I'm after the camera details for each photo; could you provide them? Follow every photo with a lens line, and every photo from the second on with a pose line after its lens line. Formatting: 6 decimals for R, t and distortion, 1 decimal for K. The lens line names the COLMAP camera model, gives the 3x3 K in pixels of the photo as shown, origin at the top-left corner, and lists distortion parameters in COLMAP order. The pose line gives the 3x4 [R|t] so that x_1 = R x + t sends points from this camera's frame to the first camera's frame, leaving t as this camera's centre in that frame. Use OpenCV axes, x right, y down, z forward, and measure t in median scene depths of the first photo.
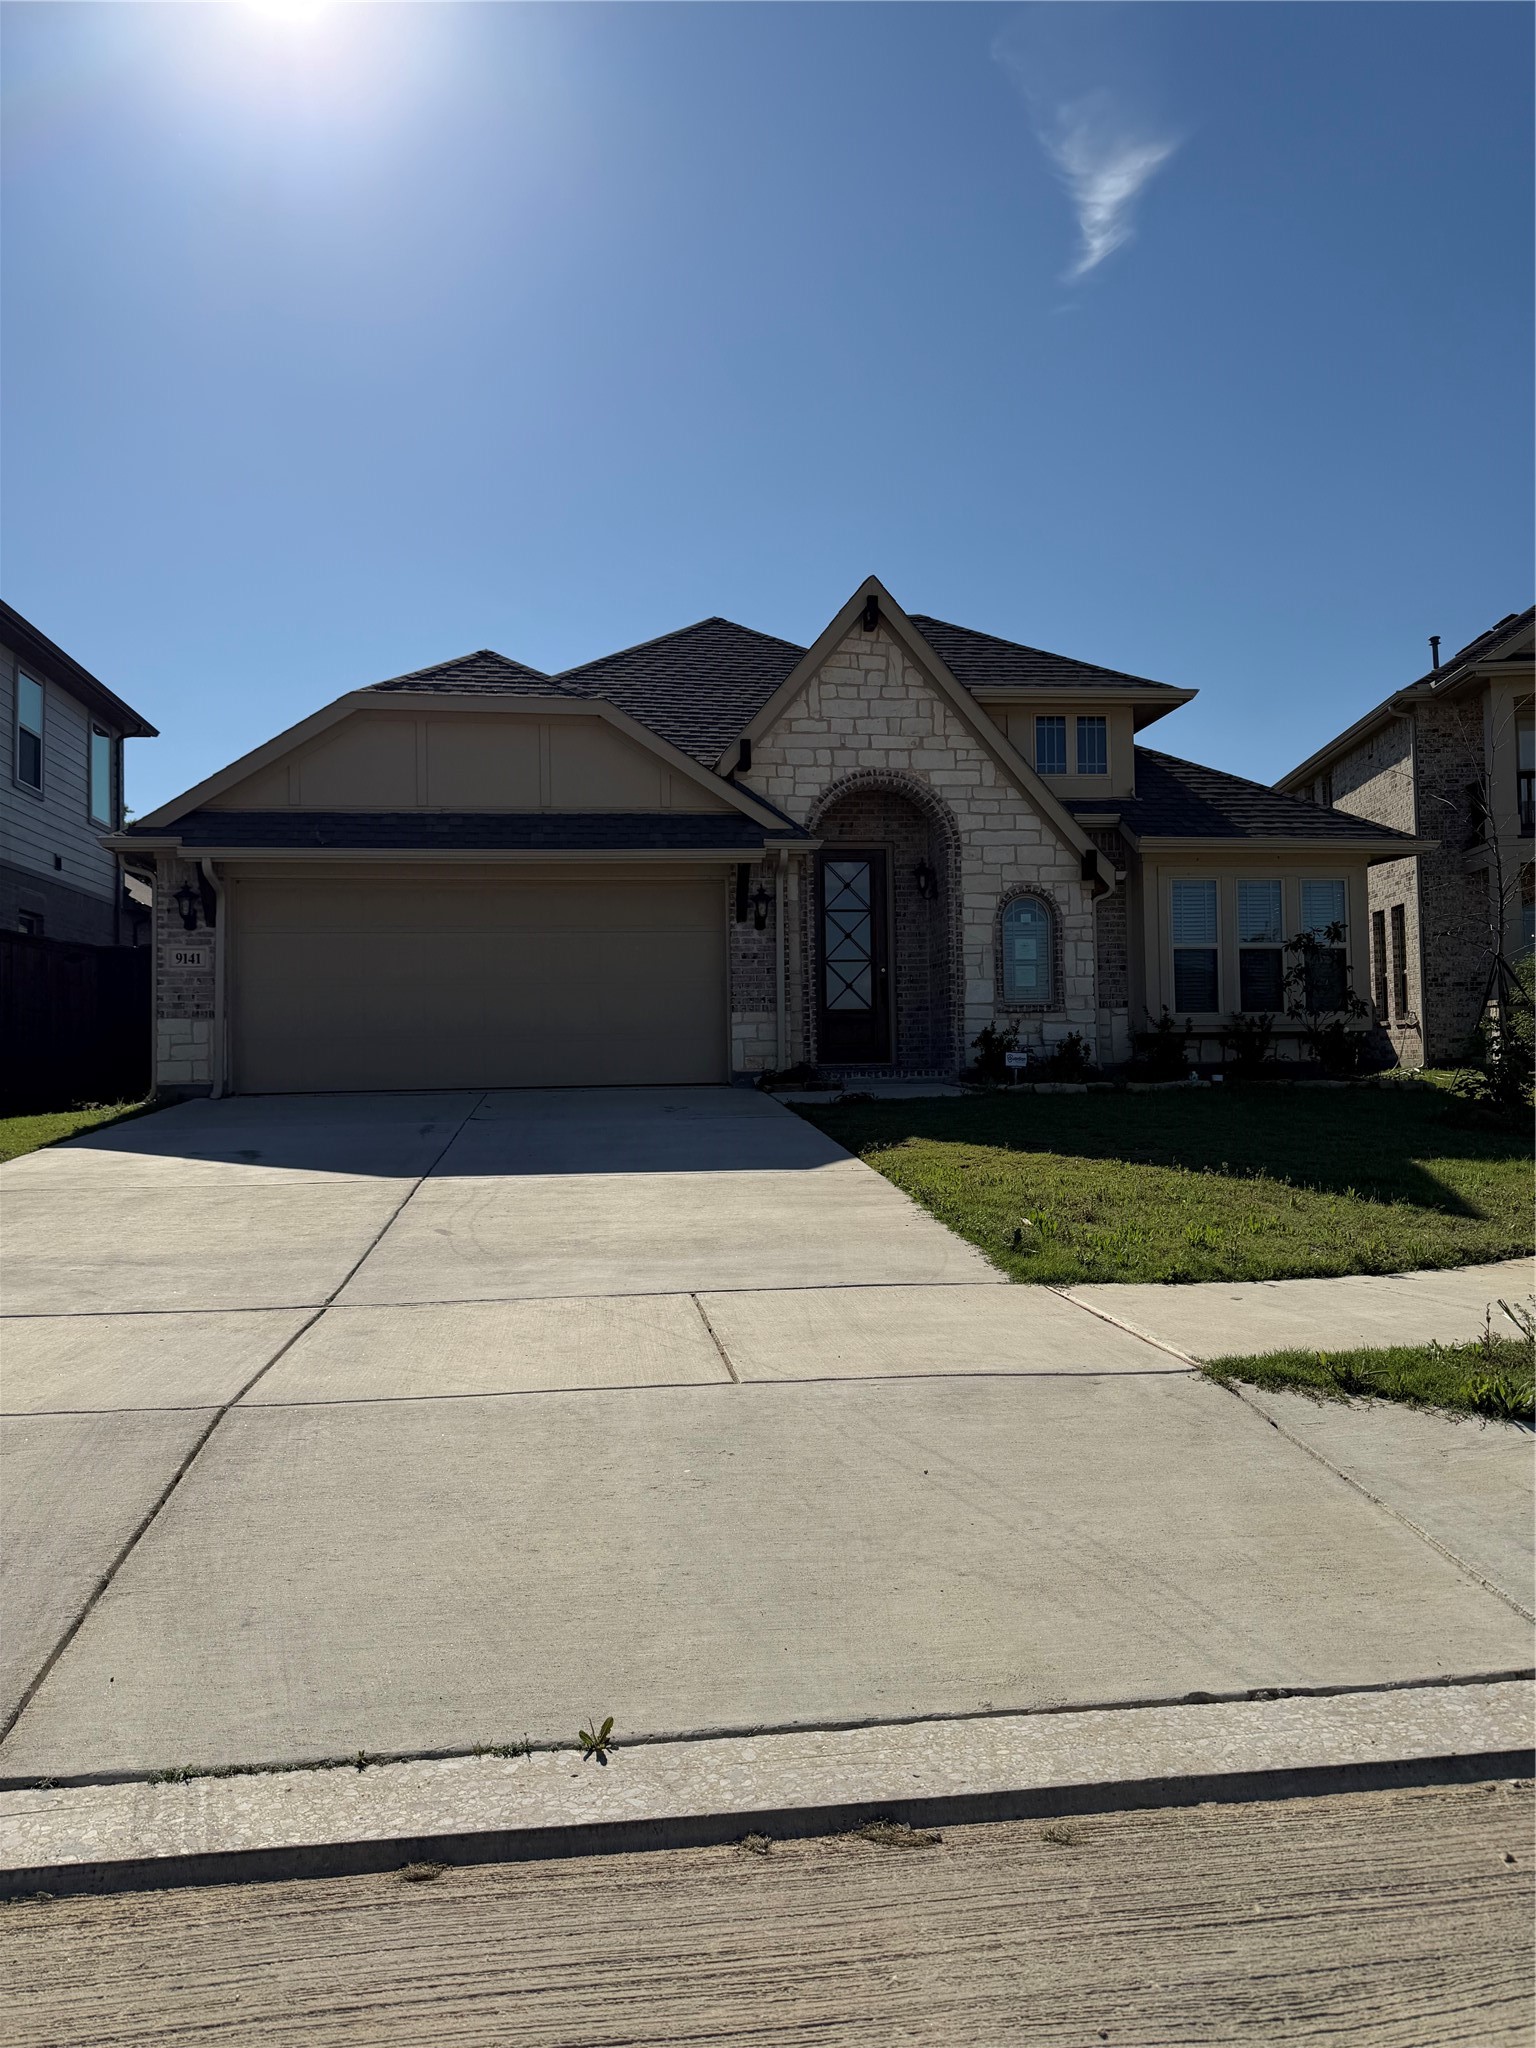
lens RADIAL K [[1411.0, 0, 768.0], [0, 1411.0, 1024.0], [0, 0, 1]] dist [0.135975, -0.221379]
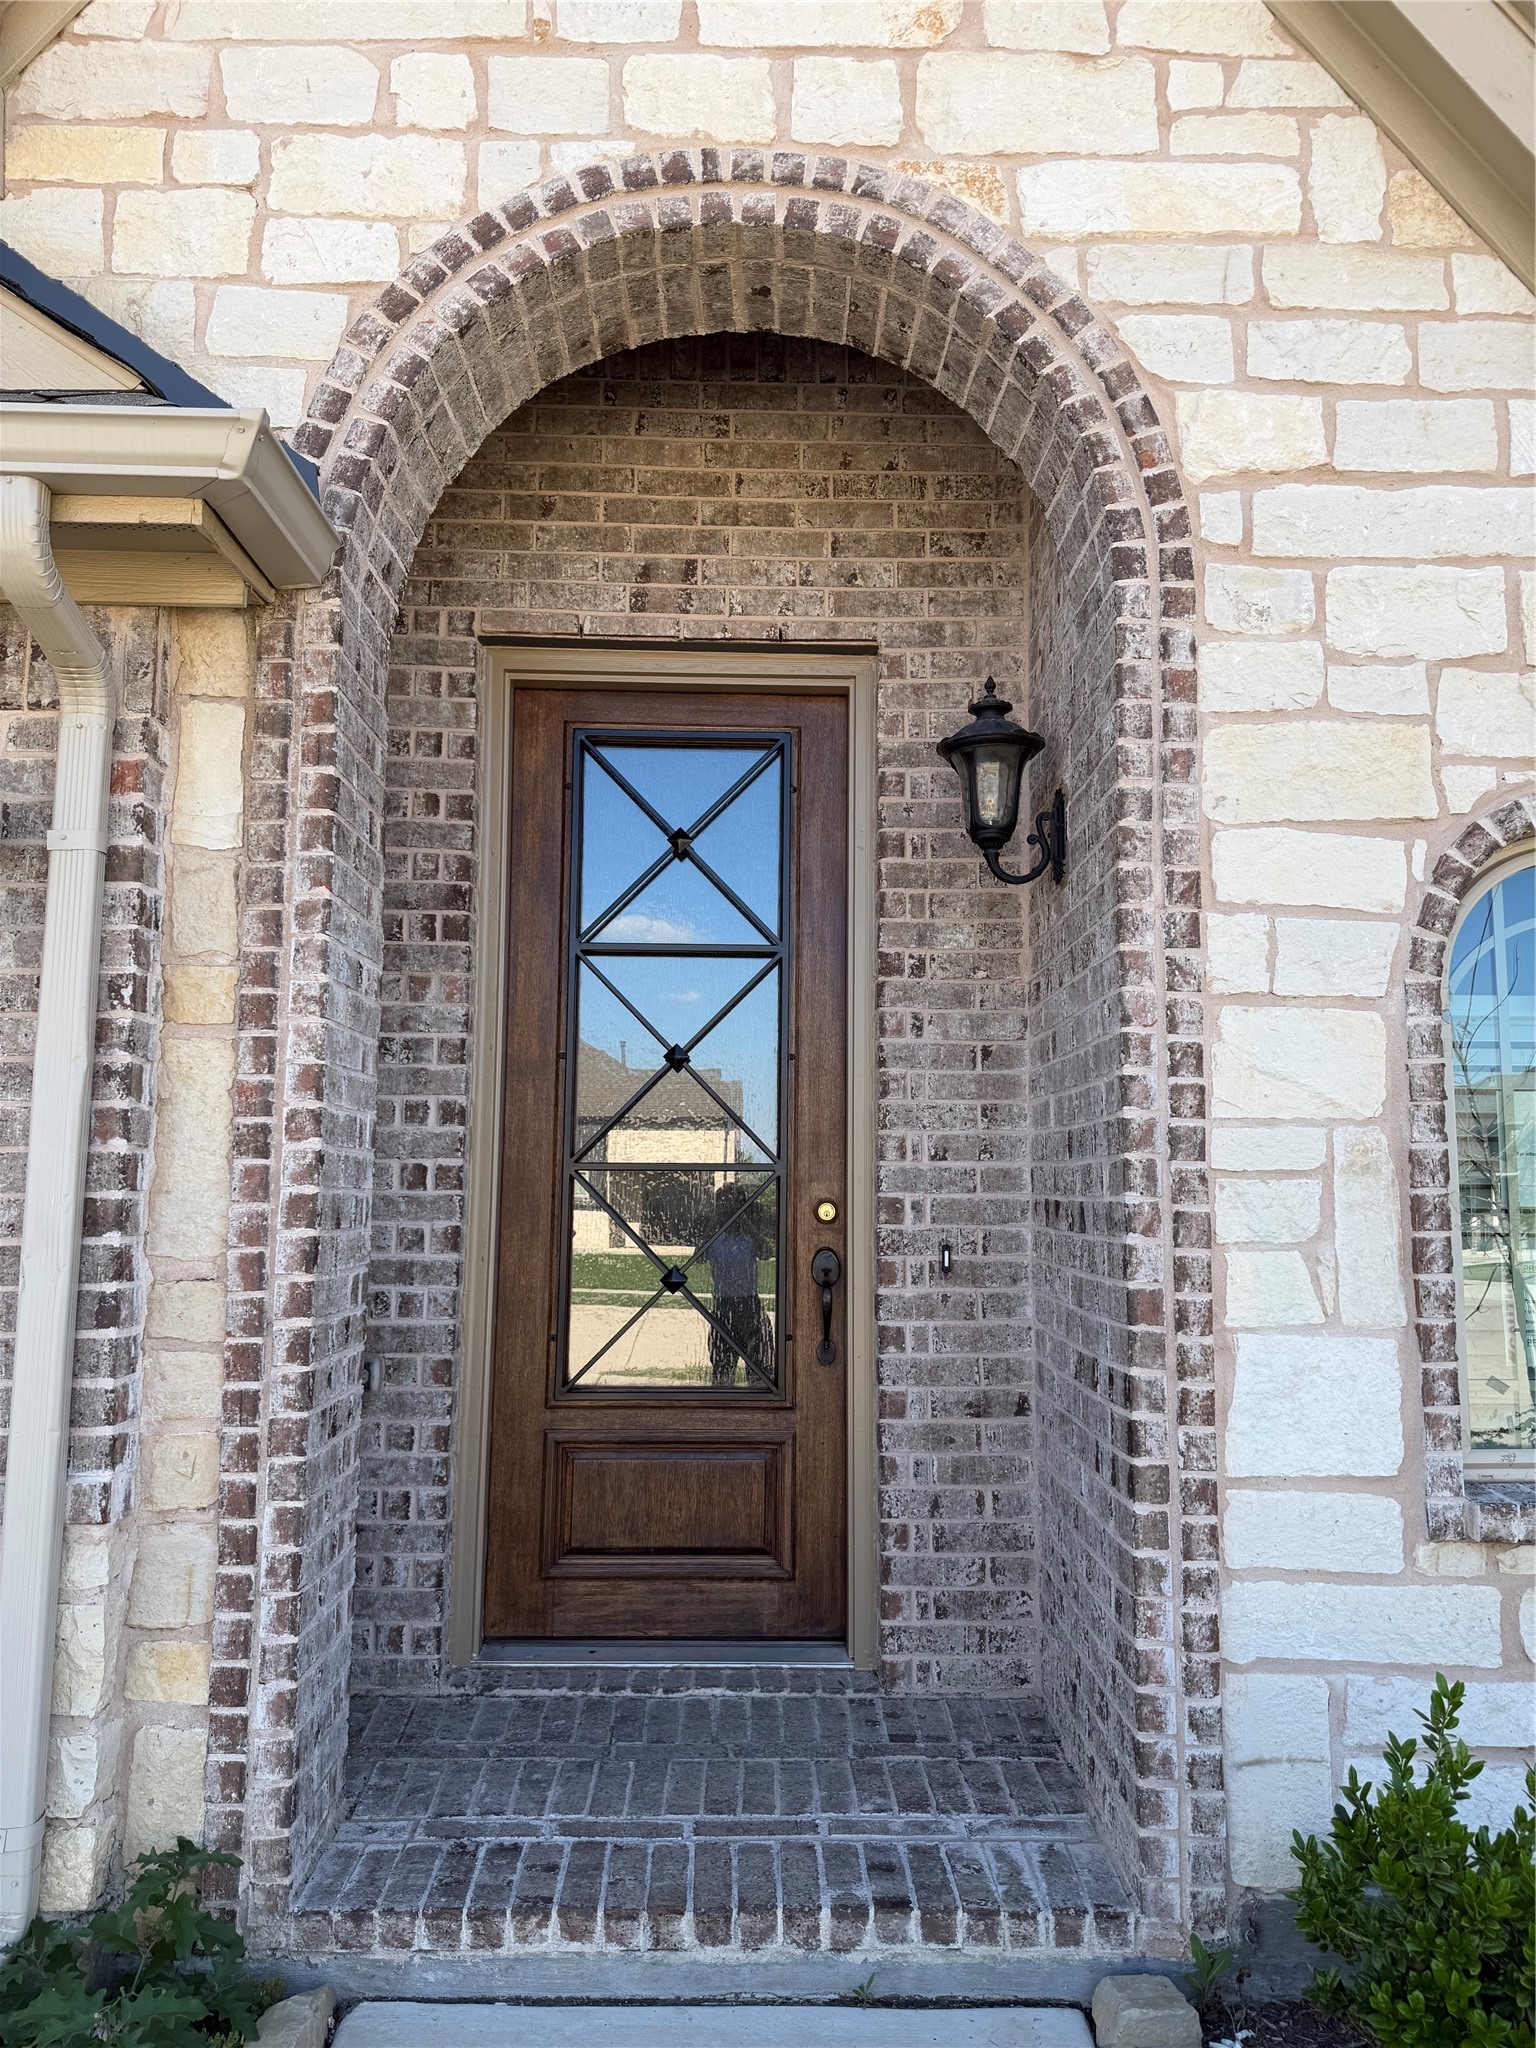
lens RADIAL K [[1439.9, 0, 772.9], [0, 1439.9, 1023.1], [0, 0, 1]] dist [0.096814, -0.141898]
pose [[0.993288, 0.011986, -0.115042, 0.105768], [-0.021636, 0.996314, -0.083002, -0.052235], [0.113623, 0.084934, 0.989887, 0.821362]]
